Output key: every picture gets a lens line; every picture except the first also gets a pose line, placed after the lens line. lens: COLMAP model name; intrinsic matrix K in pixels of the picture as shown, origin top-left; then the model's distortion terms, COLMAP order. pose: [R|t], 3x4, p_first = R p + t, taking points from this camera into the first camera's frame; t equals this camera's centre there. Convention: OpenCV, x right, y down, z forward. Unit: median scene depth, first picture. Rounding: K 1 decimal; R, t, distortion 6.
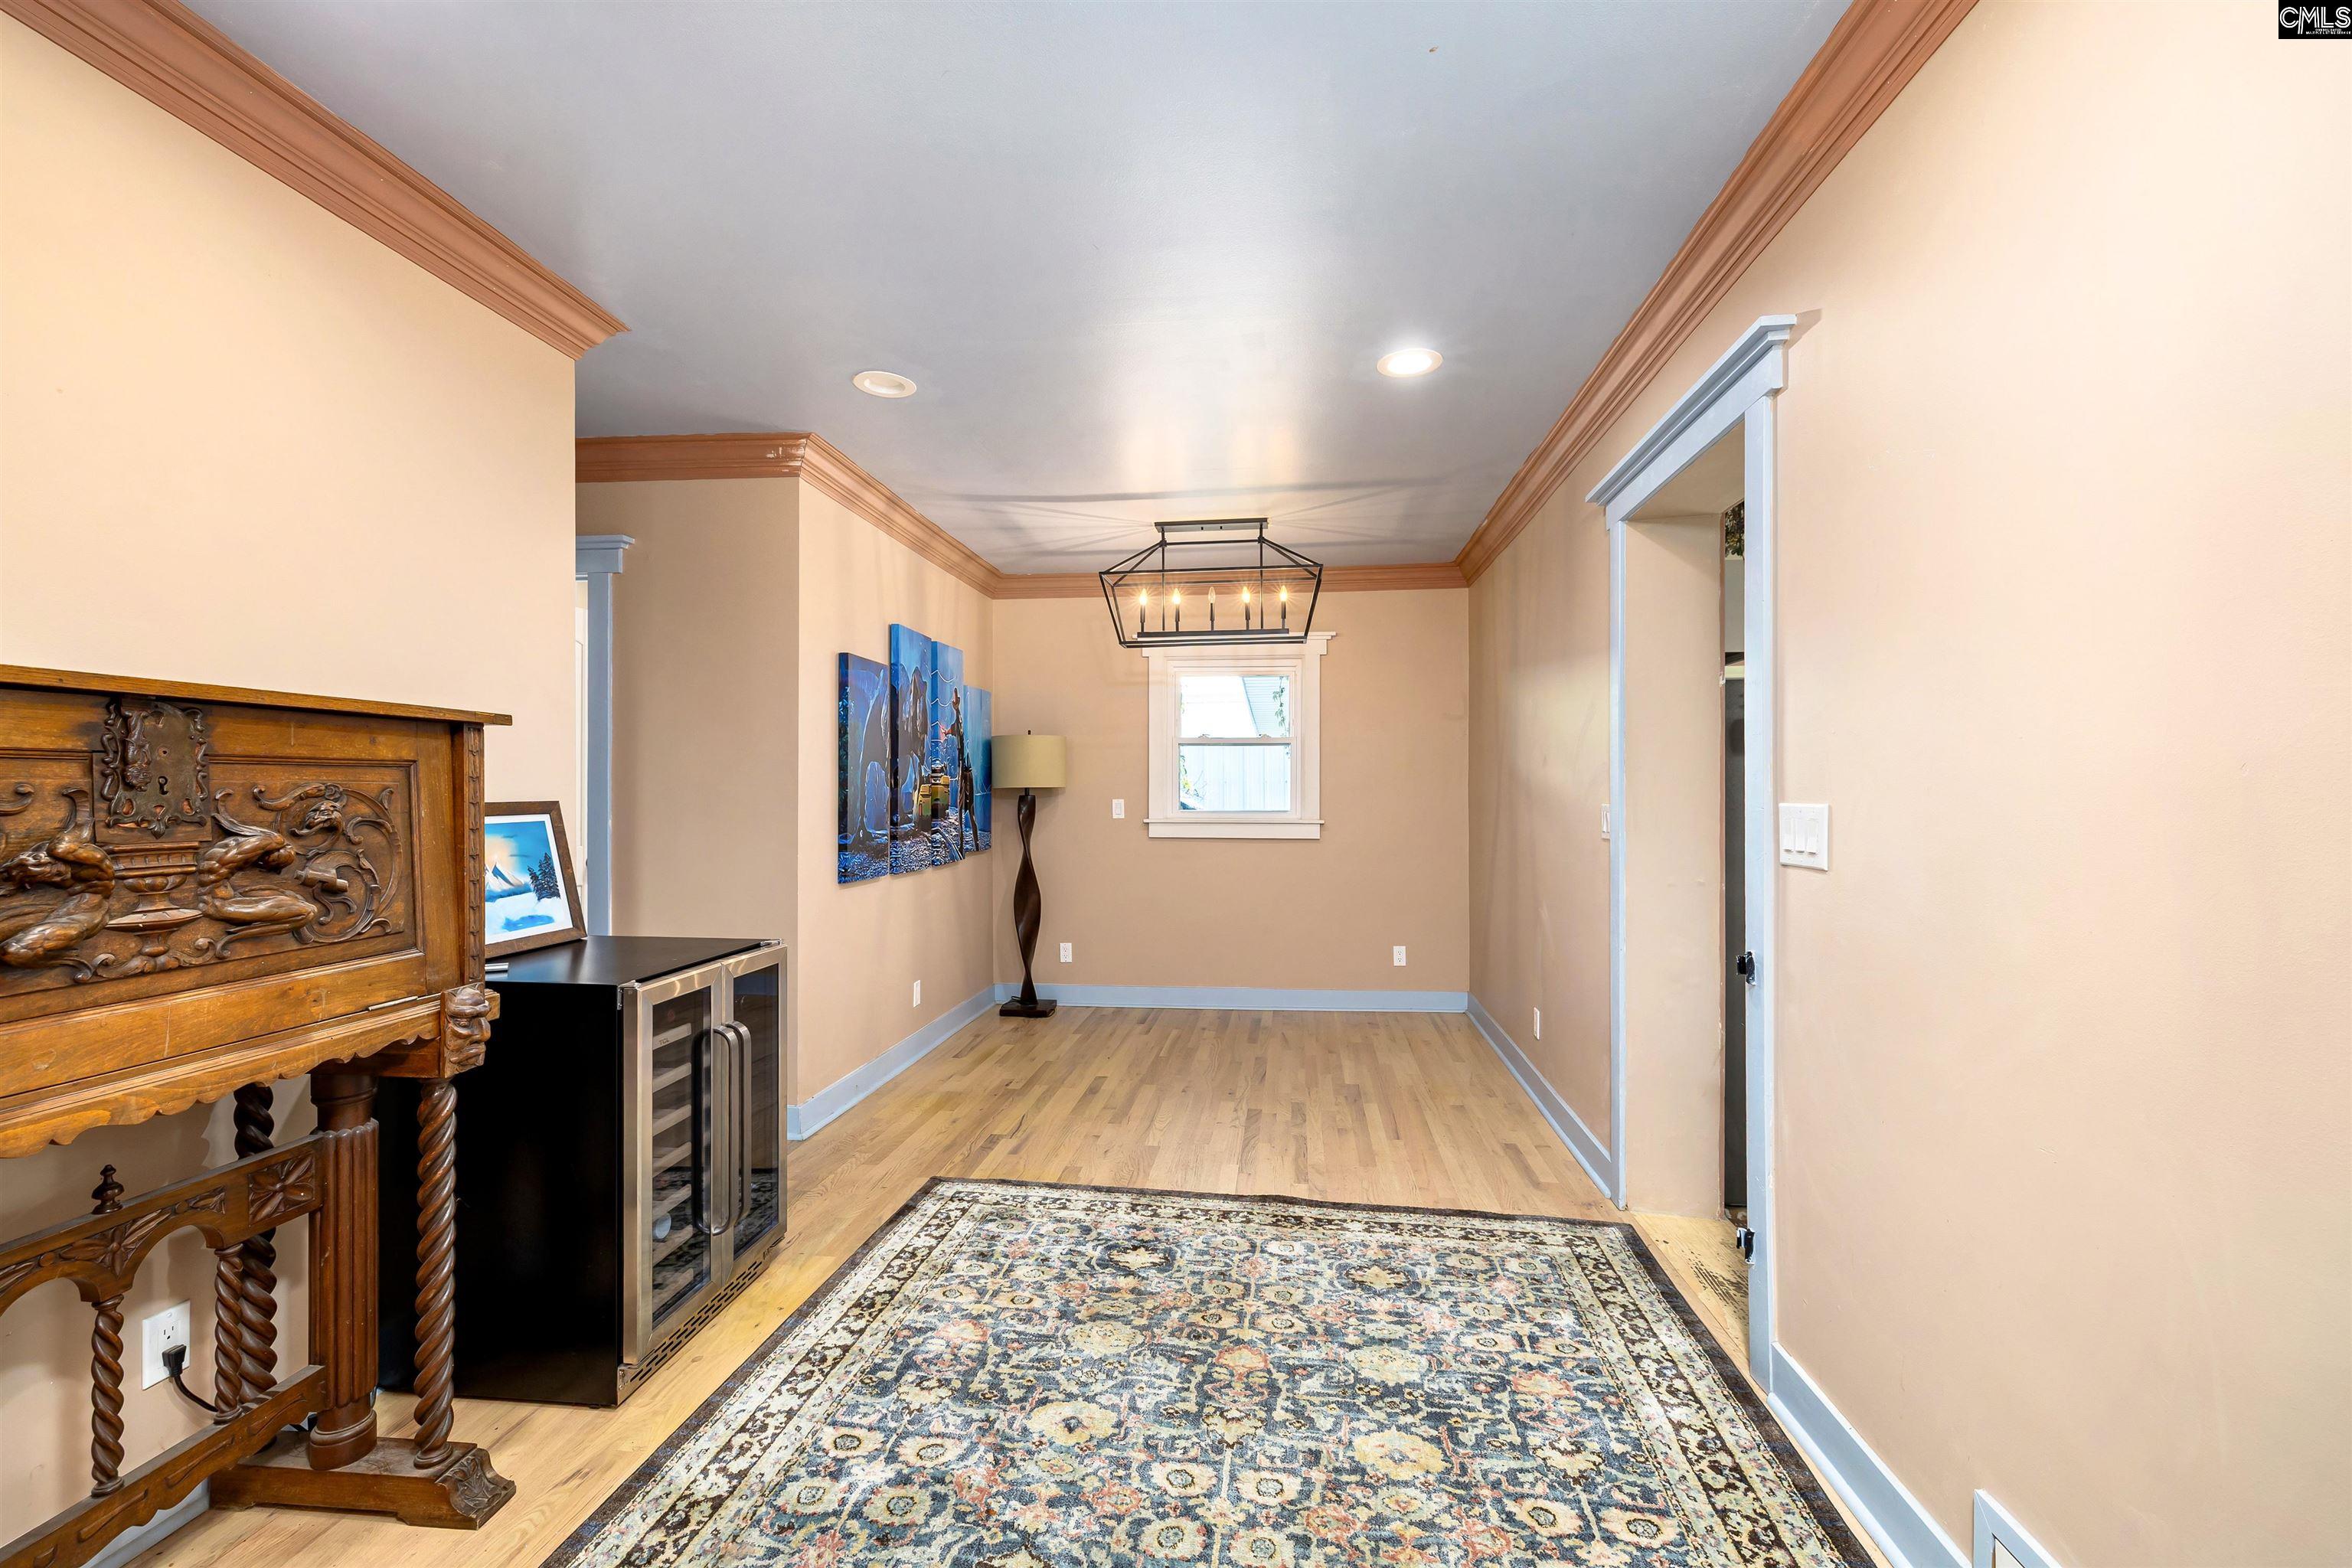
lens RADIAL K [[1040.7, 0, 1177.1], [0, 1040.7, 785.4], [0, 0, 1]] dist [0.000480, -0.000475]
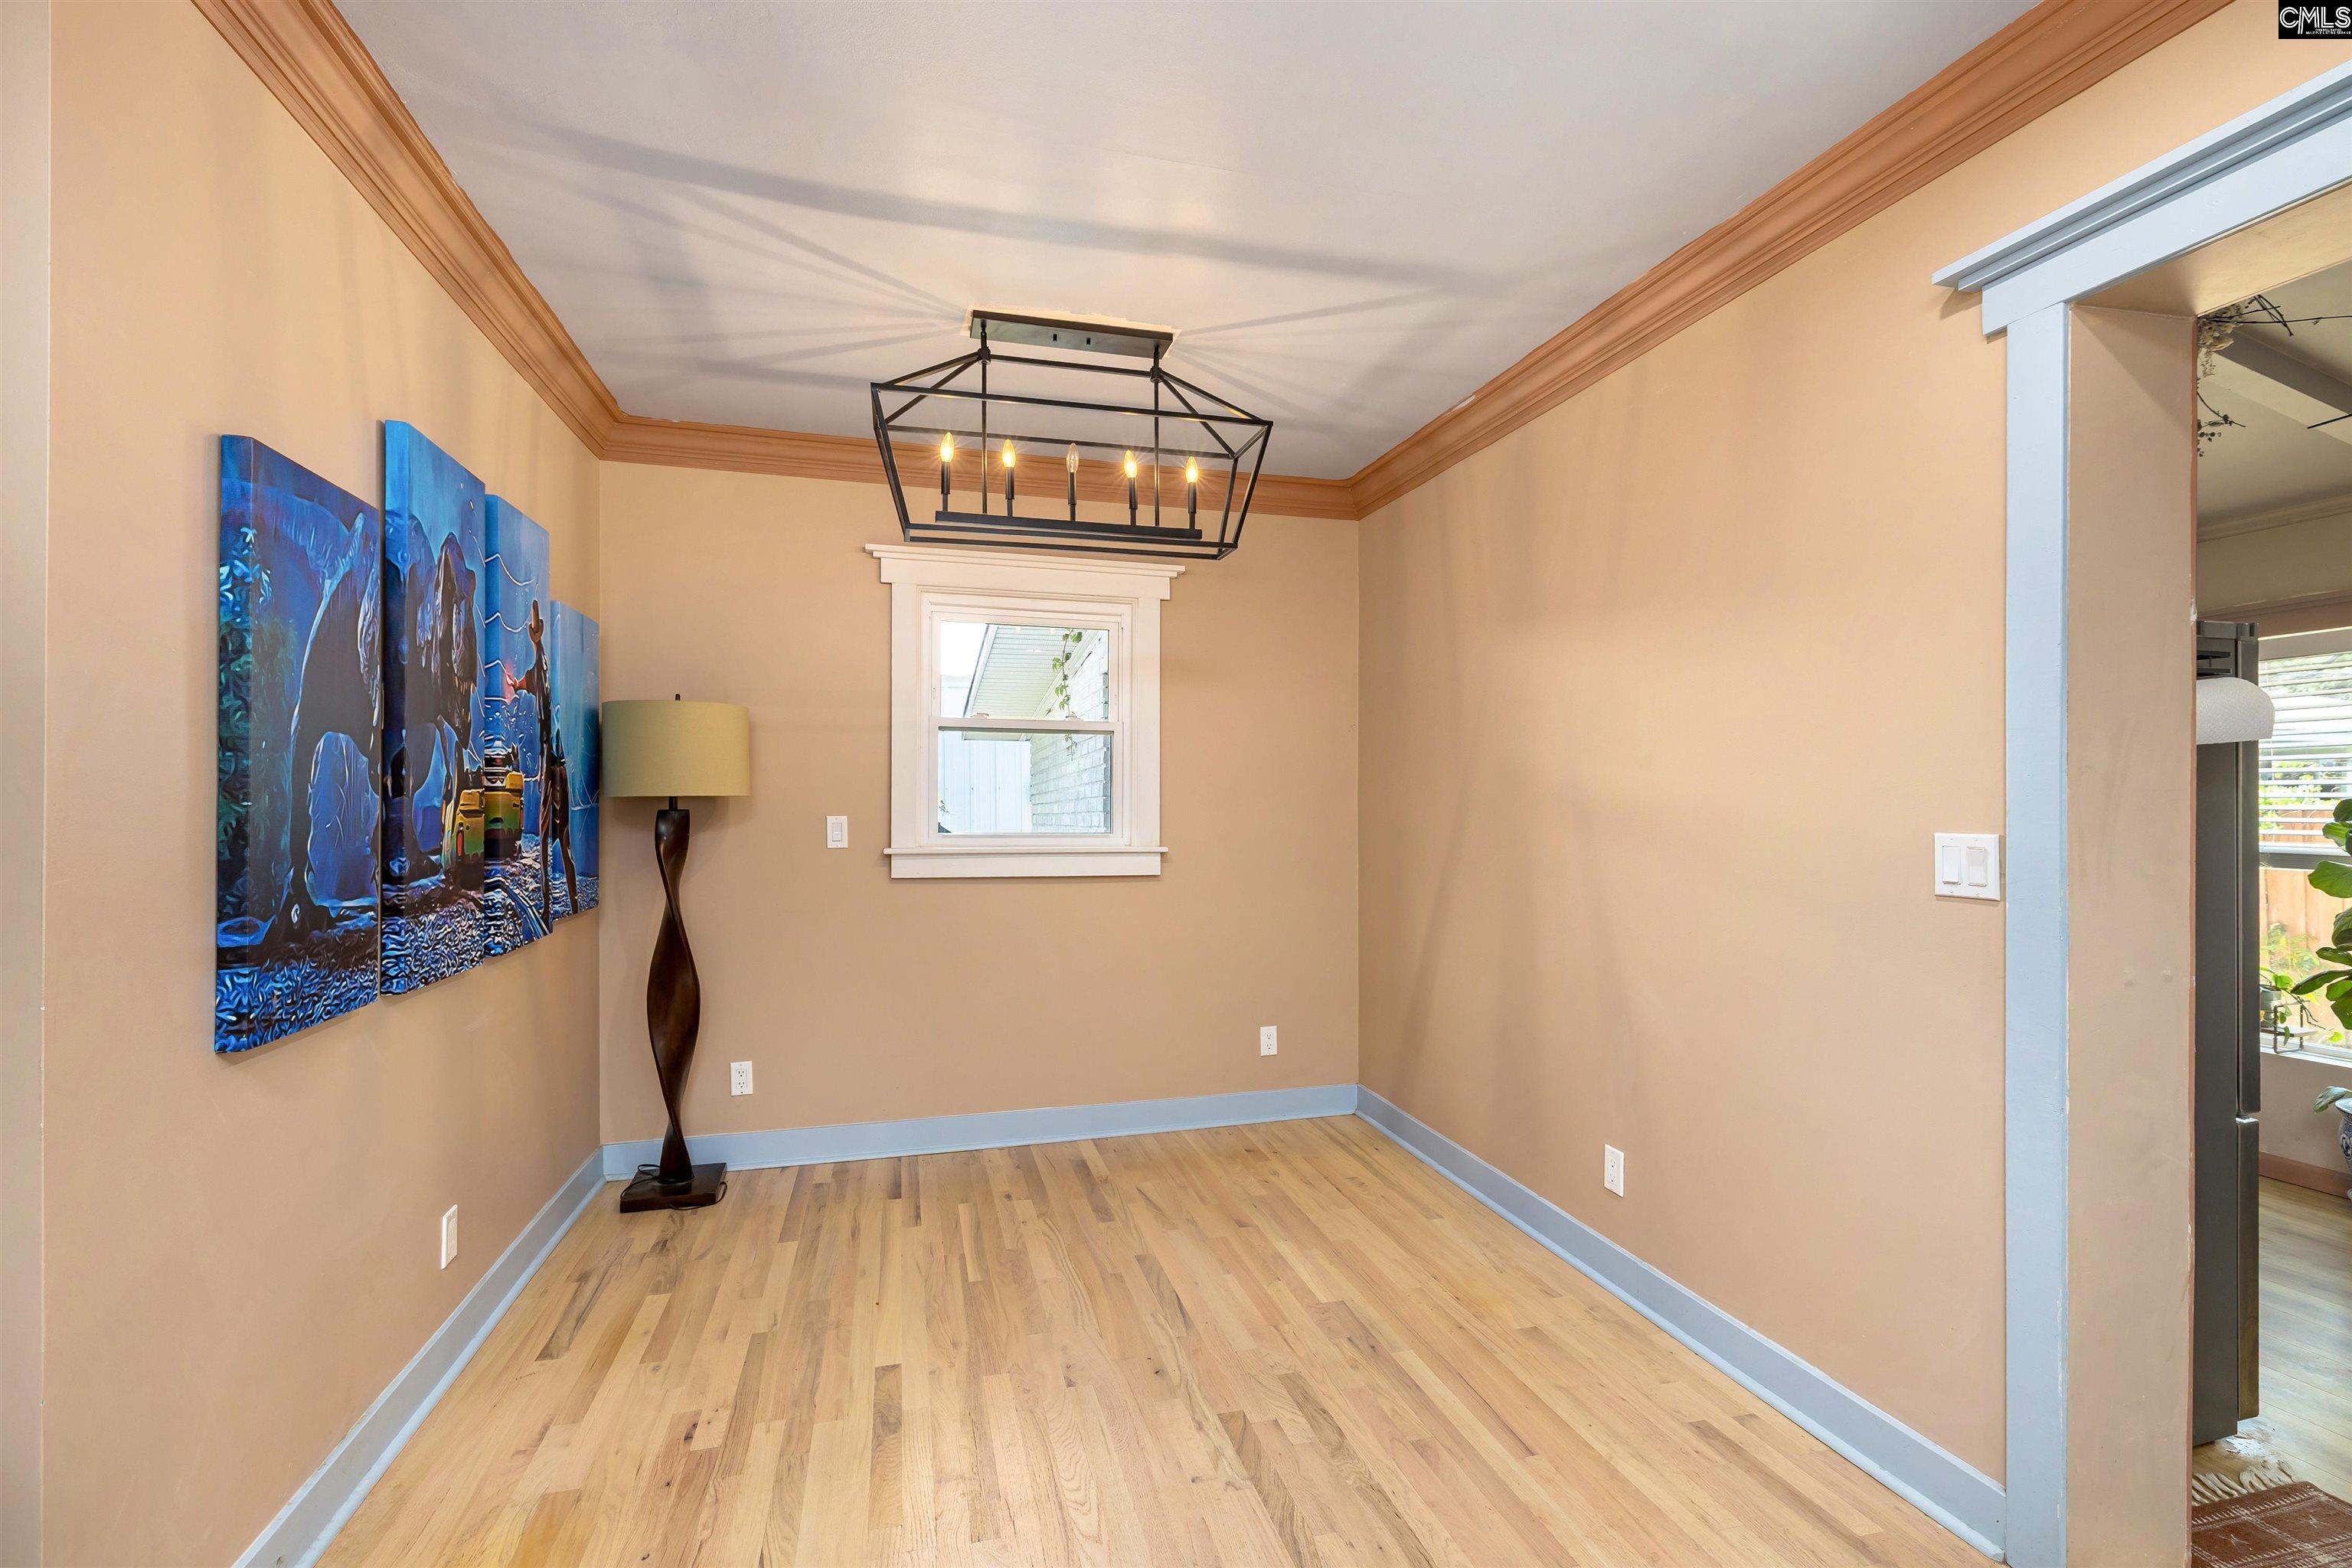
lens RADIAL K [[1040.7, 0, 1177.3], [0, 1040.7, 802.4], [0, 0, 1]] dist [0.000480, -0.000475]
pose [[0.923659, 0.003011, 0.383203, -0.129057], [-0.006382, 0.999951, 0.007527, -0.000644], [-0.383161, -0.009398, 0.923634, 0.449452]]
